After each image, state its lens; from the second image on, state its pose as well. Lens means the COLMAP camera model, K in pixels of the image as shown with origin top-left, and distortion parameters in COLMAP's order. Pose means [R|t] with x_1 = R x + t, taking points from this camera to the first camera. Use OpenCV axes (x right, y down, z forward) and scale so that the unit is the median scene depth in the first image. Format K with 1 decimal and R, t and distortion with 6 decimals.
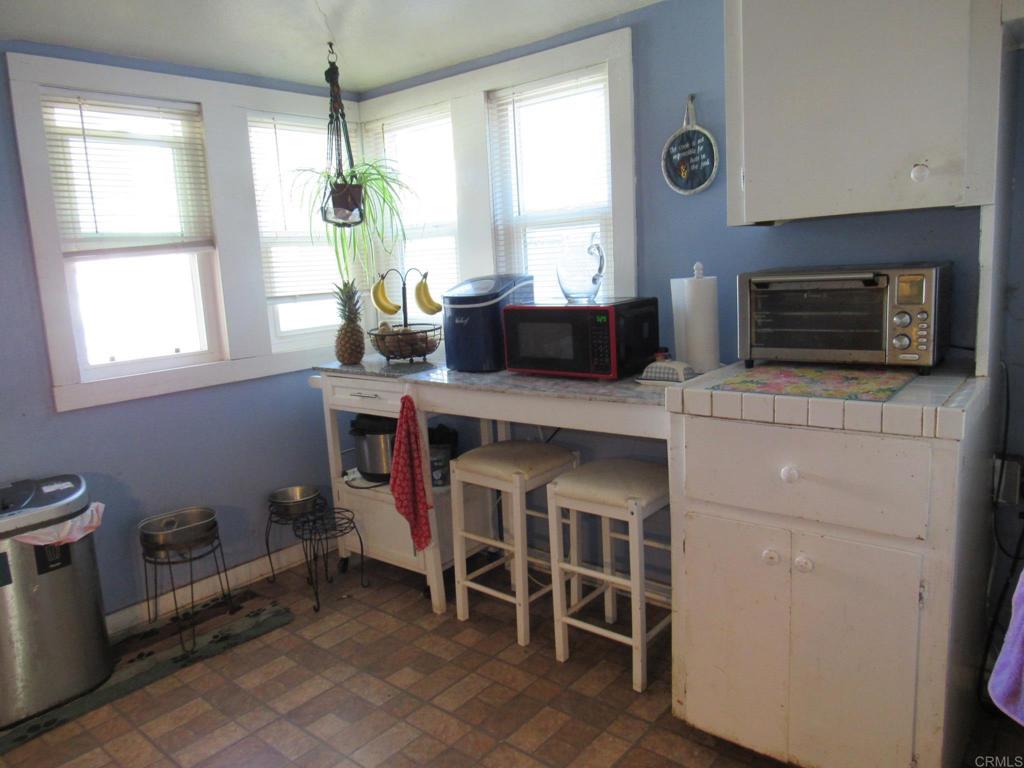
lens RADIAL K [[732.2, 0, 510.9], [0, 732.2, 383.2], [0, 0, 1]] dist [-0.019315, 0.003328]
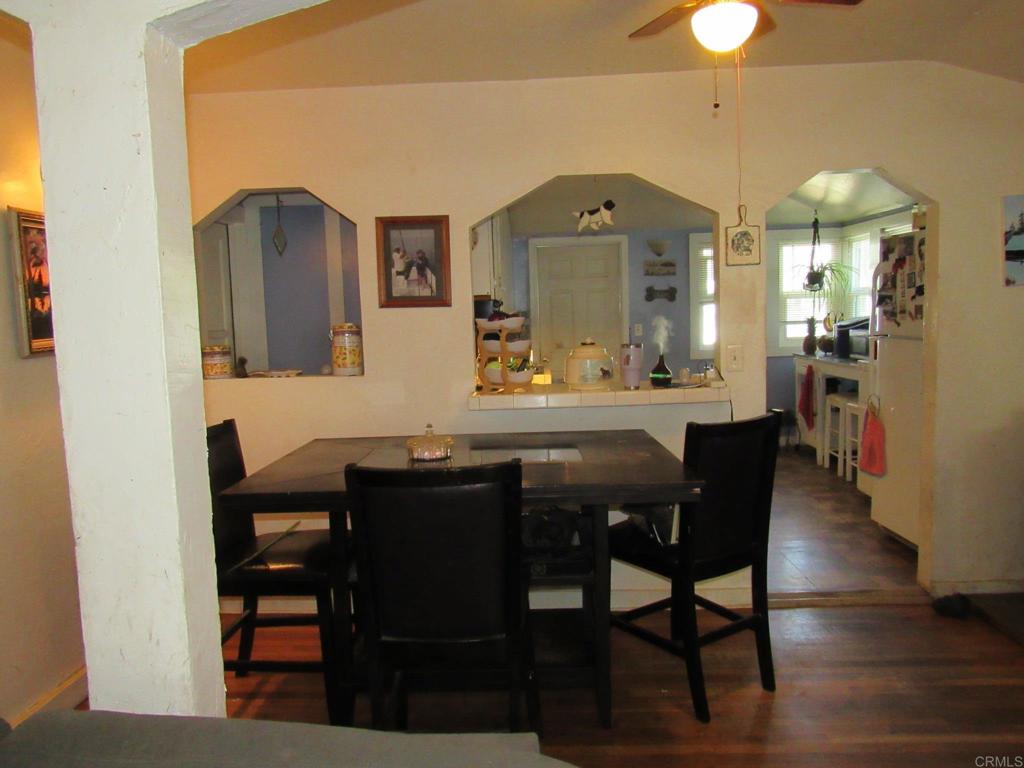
lens RADIAL K [[732.2, 0, 518.0], [0, 732.2, 385.0], [0, 0, 1]] dist [-0.019315, 0.003328]
pose [[0.621379, 0.109980, -0.775753, 0.960193], [-0.127430, 0.991102, 0.038439, 0.094416], [0.773078, 0.074969, 0.629865, -1.055438]]
